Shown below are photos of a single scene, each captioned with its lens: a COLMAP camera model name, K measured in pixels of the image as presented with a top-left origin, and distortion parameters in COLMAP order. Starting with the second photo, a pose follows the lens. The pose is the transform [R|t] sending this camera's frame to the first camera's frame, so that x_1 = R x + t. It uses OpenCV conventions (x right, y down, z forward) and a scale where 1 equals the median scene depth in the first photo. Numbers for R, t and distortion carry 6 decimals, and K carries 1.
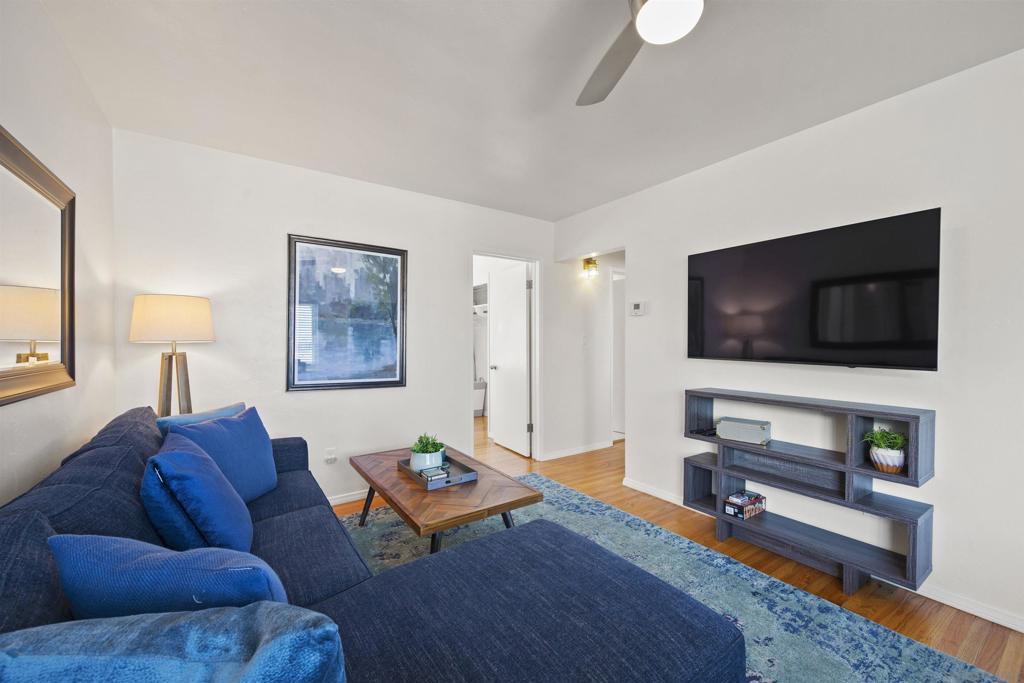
lens RADIAL K [[401.9, 0, 506.8], [0, 401.9, 344.2], [0, 0, 1]] dist [-0.007506, 0.002714]
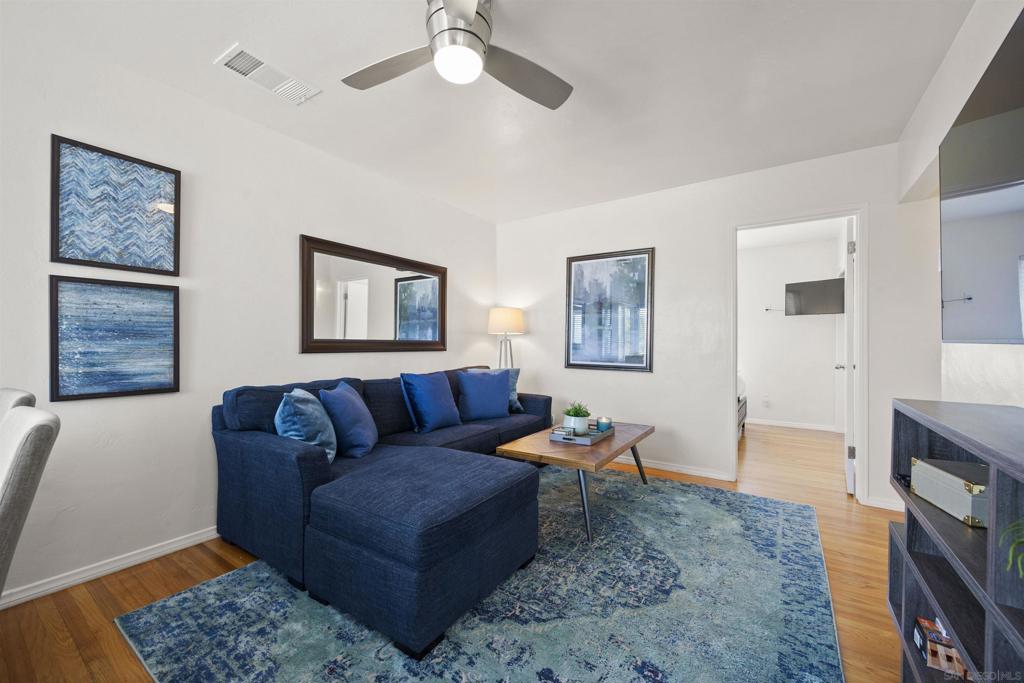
lens RADIAL K [[401.9, 0, 510.1], [0, 401.9, 345.0], [0, 0, 1]] dist [-0.007506, 0.002714]
pose [[0.379761, -0.000648, -0.925084, 0.720642], [-0.009069, 0.999949, -0.004423, 0.045514], [0.925040, 0.010069, 0.379736, 0.284091]]
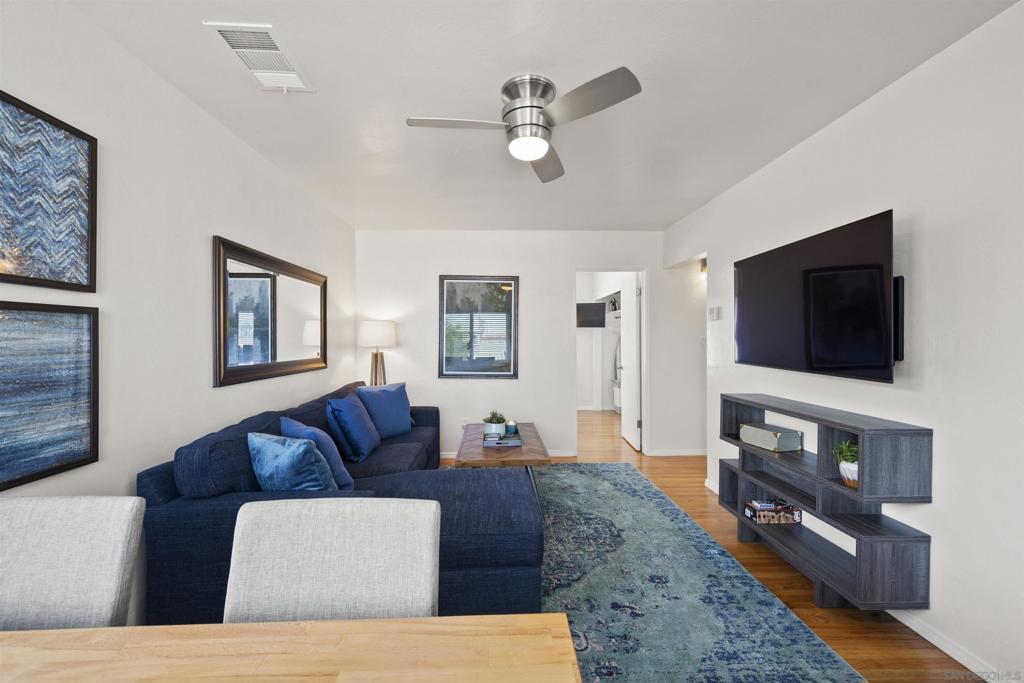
lens RADIAL K [[401.9, 0, 503.9], [0, 401.9, 344.0], [0, 0, 1]] dist [-0.007506, 0.002714]
pose [[0.843397, 0.000209, -0.537291, 0.503844], [0.001345, 0.999996, 0.002501, -0.017068], [0.537290, -0.002832, 0.843393, -0.169442]]
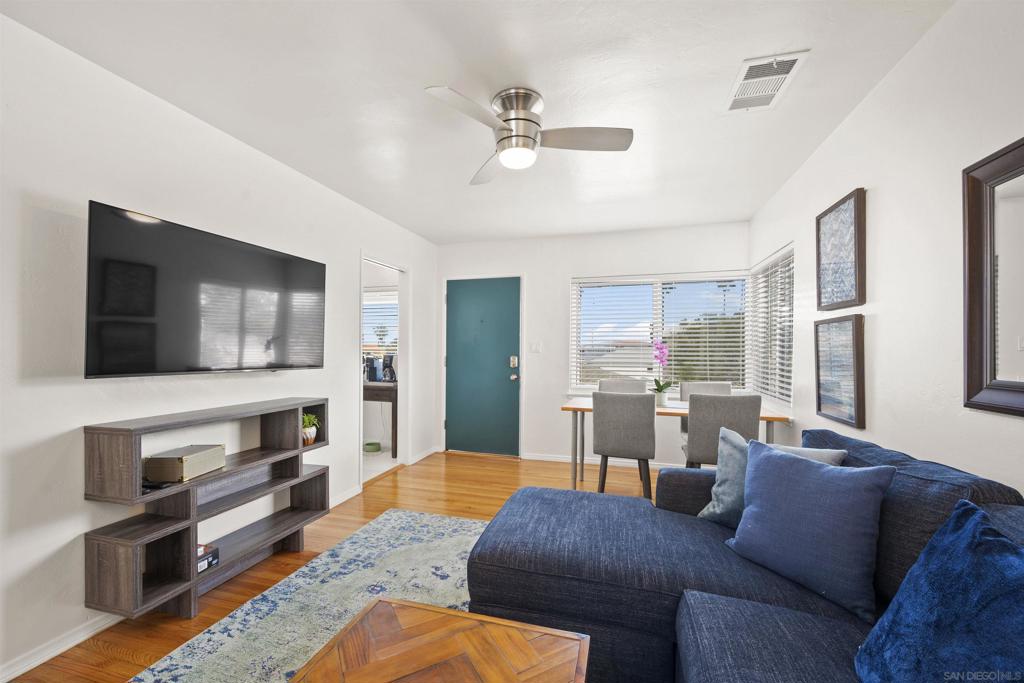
lens RADIAL K [[401.9, 0, 513.9], [0, 401.9, 348.8], [0, 0, 1]] dist [-0.007506, 0.002714]
pose [[-0.647271, 0.000794, 0.762260, -0.376303], [0.004850, 0.999984, 0.003076, -0.008151], [-0.762245, 0.005688, -0.647264, 0.901267]]
